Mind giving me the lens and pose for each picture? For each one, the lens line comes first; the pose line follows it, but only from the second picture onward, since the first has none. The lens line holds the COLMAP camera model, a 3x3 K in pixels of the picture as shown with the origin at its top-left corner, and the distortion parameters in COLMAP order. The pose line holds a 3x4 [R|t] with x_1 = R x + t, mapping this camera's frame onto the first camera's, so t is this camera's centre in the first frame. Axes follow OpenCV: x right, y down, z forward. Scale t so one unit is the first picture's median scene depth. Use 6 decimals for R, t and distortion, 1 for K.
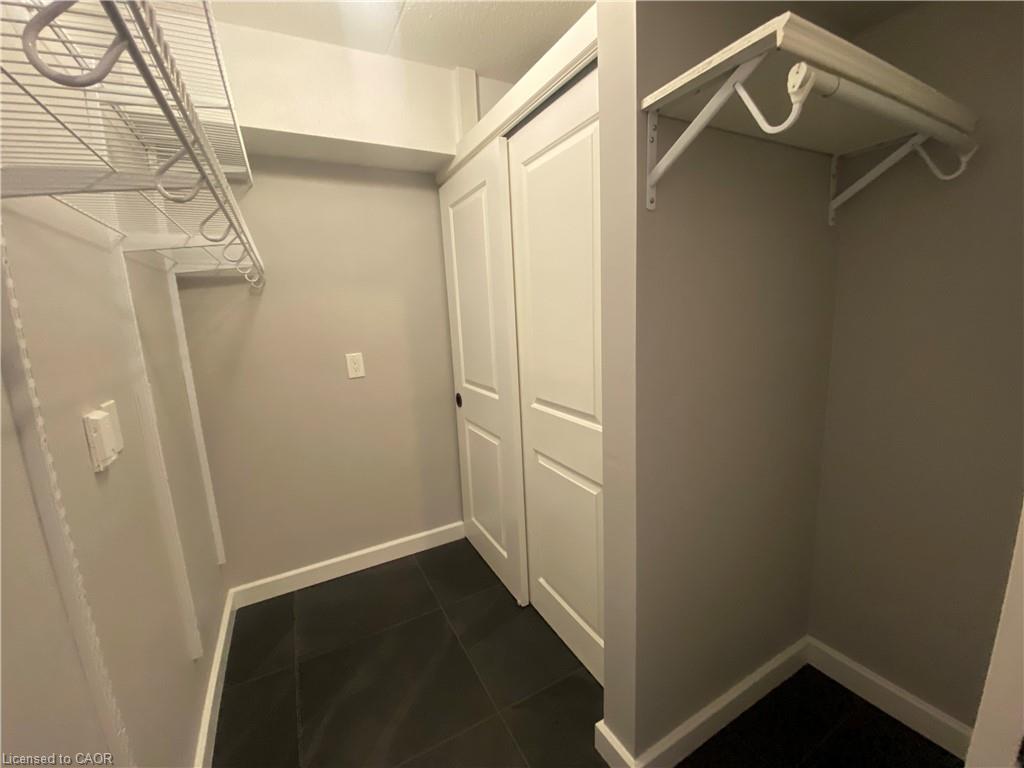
lens RADIAL K [[414.1, 0, 512.0], [0, 414.1, 384.0], [0, 0, 1]] dist [0.002101, -0.018551]
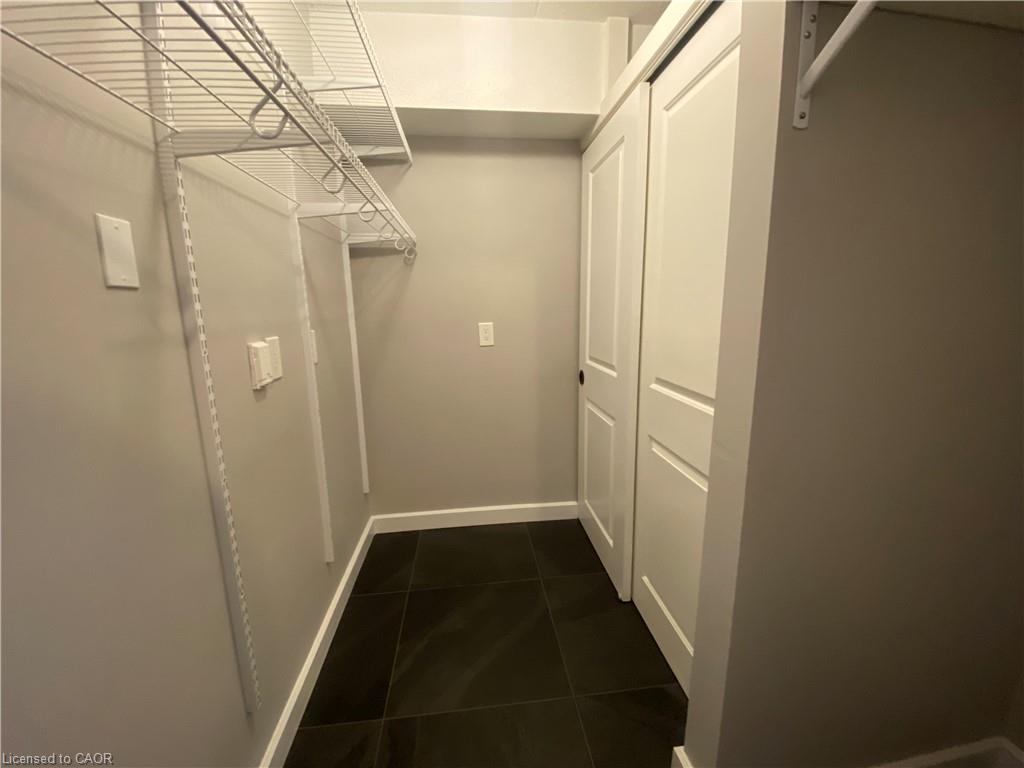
lens RADIAL K [[411.0, 0, 511.3], [0, 411.0, 387.2], [0, 0, 1]] dist [0.008957, -0.019070]
pose [[0.926691, 0.106564, -0.360399, 0.088873], [-0.094312, 0.994211, 0.051469, 0.036111], [0.363798, -0.013706, 0.931377, 0.053283]]
